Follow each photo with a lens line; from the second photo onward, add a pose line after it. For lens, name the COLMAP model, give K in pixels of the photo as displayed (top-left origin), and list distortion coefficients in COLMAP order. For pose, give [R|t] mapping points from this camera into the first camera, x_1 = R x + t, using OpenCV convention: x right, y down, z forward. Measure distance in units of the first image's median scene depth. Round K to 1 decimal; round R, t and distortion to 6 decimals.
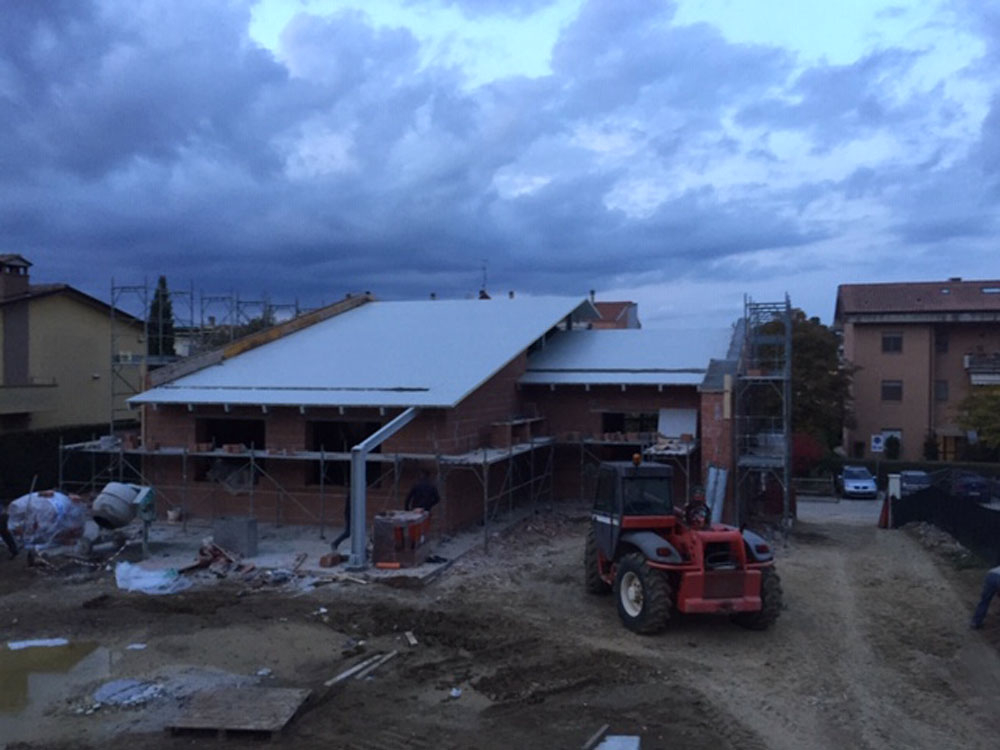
lens RADIAL K [[869.4, 0, 505.1], [0, 869.4, 376.3], [0, 0, 1]] dist [0.042373, -0.006702]
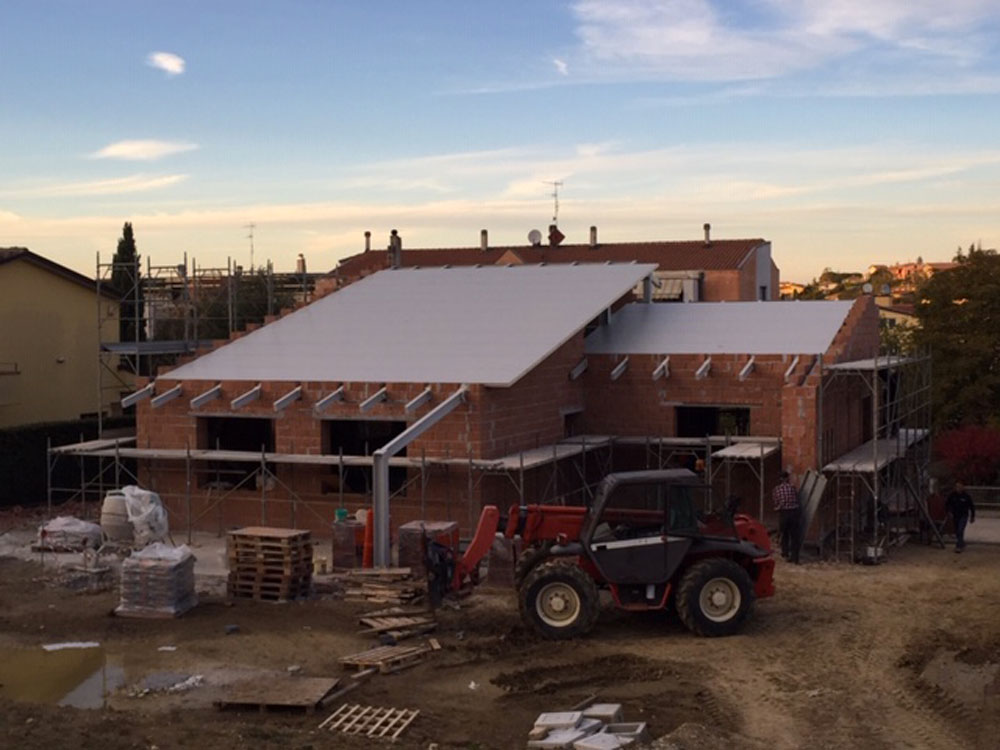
lens RADIAL K [[1320.0, 0, 498.0], [0, 1320.0, 374.1], [0, 0, 1]] dist [0.045169, 0.000000]
pose [[0.996699, -0.007147, -0.080865, 0.062578], [0.009597, 0.999505, 0.029951, -0.037130], [0.080611, -0.030628, 0.996275, -0.346378]]
